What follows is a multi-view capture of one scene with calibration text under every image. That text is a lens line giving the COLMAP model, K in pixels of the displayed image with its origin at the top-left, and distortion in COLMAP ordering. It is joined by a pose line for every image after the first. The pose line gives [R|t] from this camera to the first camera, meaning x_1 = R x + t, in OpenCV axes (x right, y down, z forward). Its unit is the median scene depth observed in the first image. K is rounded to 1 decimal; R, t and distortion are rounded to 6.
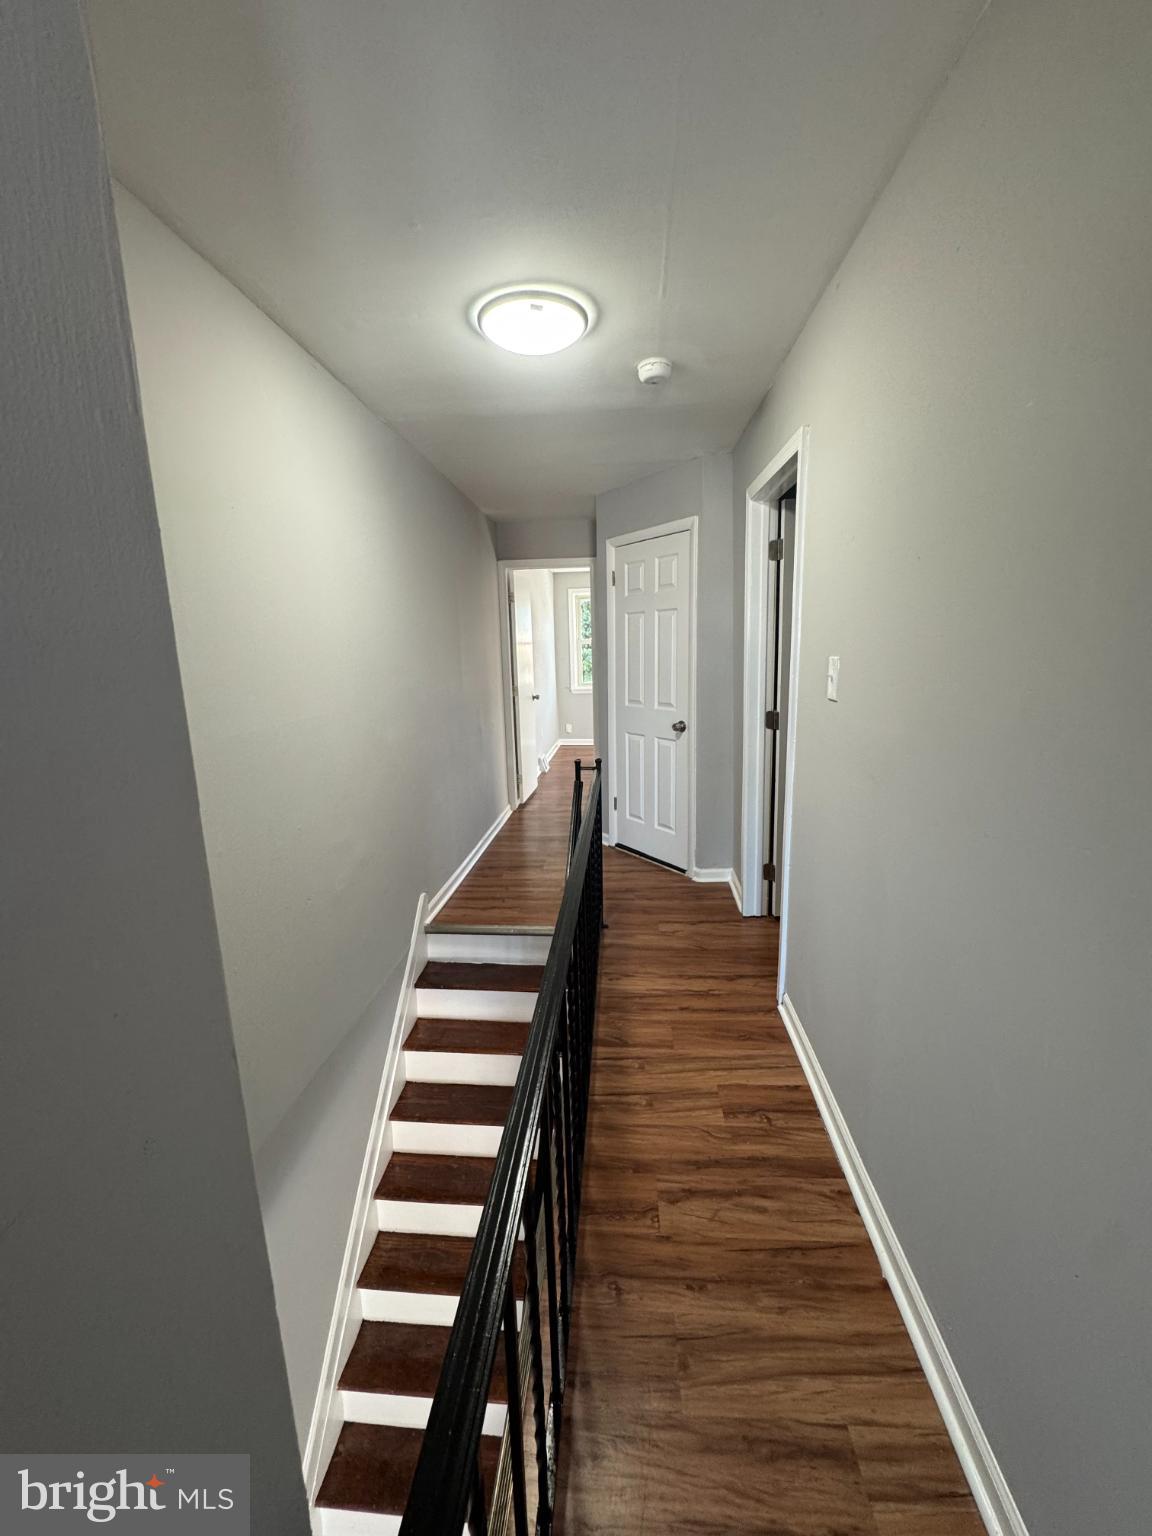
lens RADIAL K [[611.5, 0, 575.9], [0, 611.5, 770.3], [0, 0, 1]] dist [-0.006251, 0.001638]
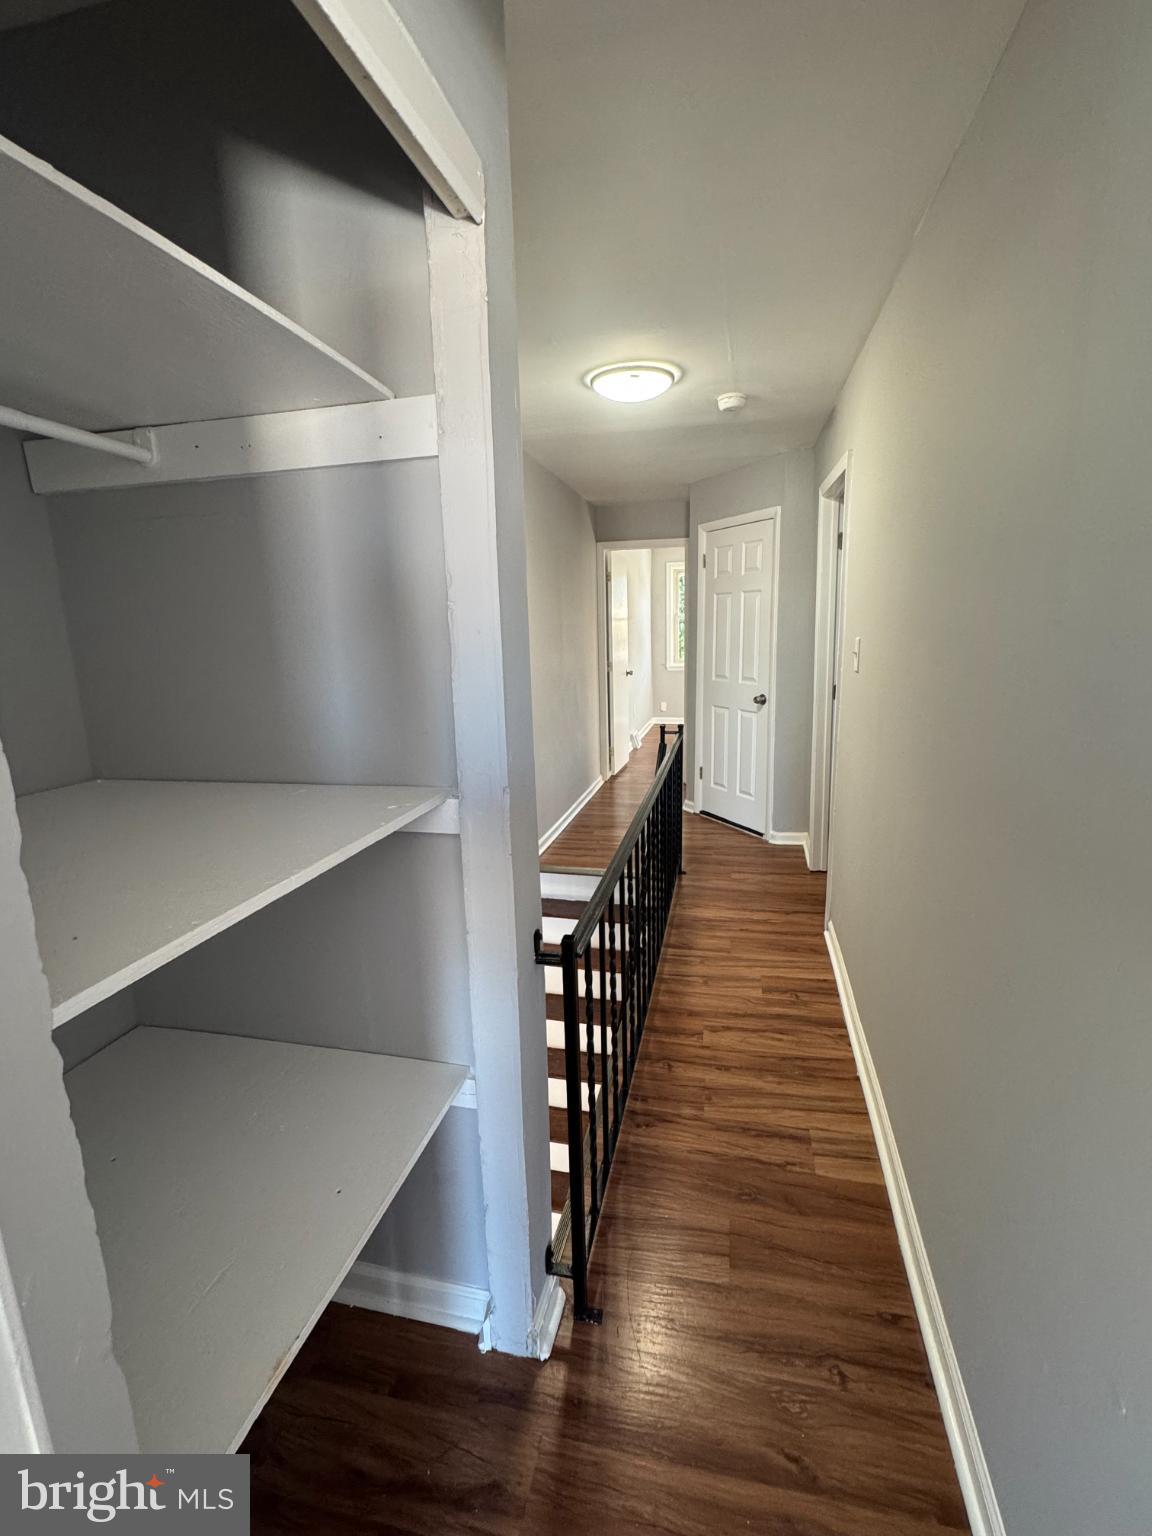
lens RADIAL K [[678.7, 0, 566.5], [0, 678.7, 773.7], [0, 0, 1]] dist [0.004525, 0.000158]
pose [[0.987307, 0.029146, -0.156126, 0.026722], [-0.025397, 0.999341, 0.025951, 0.045944], [0.156779, -0.021656, 0.987396, -0.300914]]
